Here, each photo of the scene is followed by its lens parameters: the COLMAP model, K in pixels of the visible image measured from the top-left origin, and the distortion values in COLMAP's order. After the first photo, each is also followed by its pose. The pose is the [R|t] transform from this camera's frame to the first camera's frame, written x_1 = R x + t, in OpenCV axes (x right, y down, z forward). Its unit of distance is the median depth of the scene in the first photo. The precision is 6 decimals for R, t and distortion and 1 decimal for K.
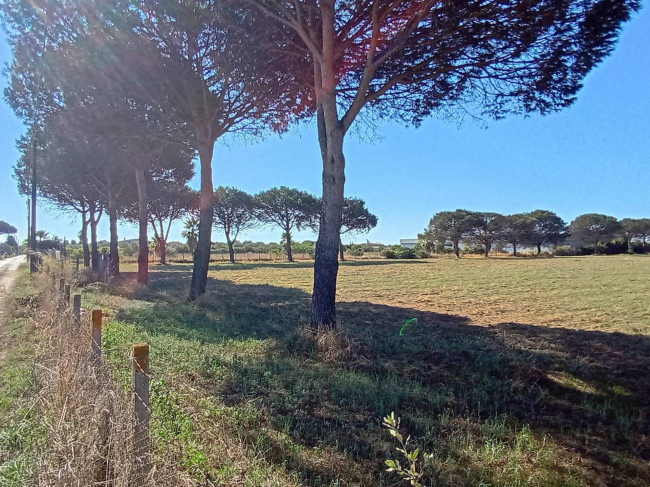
lens RADIAL K [[471.6, 0, 323.5], [0, 471.6, 249.2], [0, 0, 1]] dist [-0.006672, 0.008175]
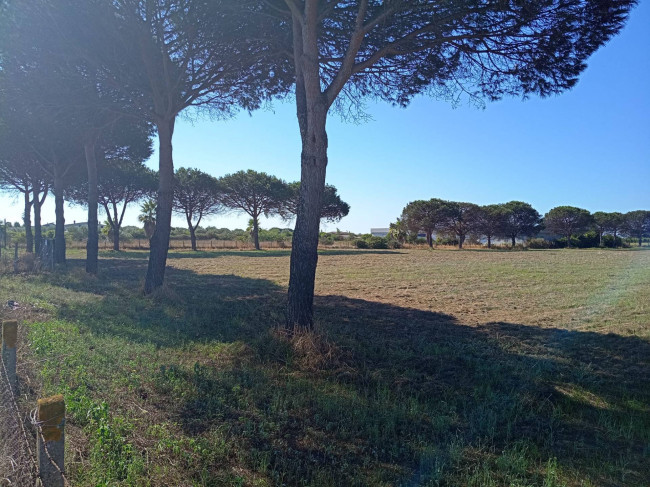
lens RADIAL K [[492.9, 0, 327.0], [0, 492.9, 243.4], [0, 0, 1]] dist [0.030187, -0.047834]
pose [[0.997218, 0.017336, 0.072491, -0.009870], [-0.018200, 0.999771, 0.011282, -0.002356], [-0.072279, -0.012570, 0.997305, 0.042614]]
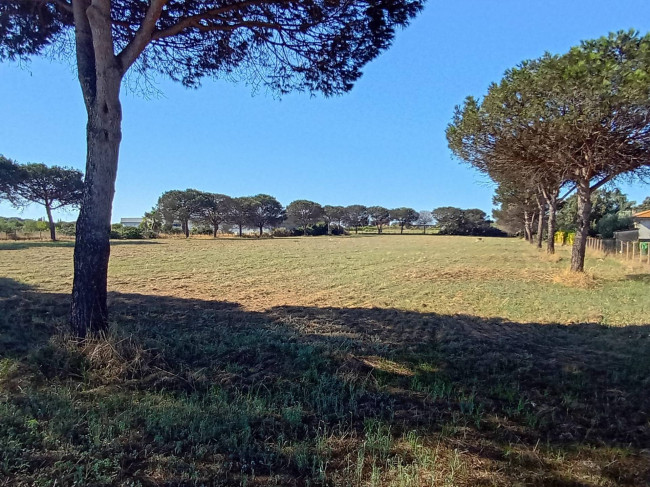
lens RADIAL K [[471.6, 0, 326.8], [0, 471.6, 246.3], [0, 0, 1]] dist [-0.006672, 0.008175]
pose [[0.838090, -0.007708, 0.545478, -0.048568], [-0.011690, 0.999417, 0.032084, -0.000277], [-0.545407, -0.033265, 0.837511, 0.095069]]
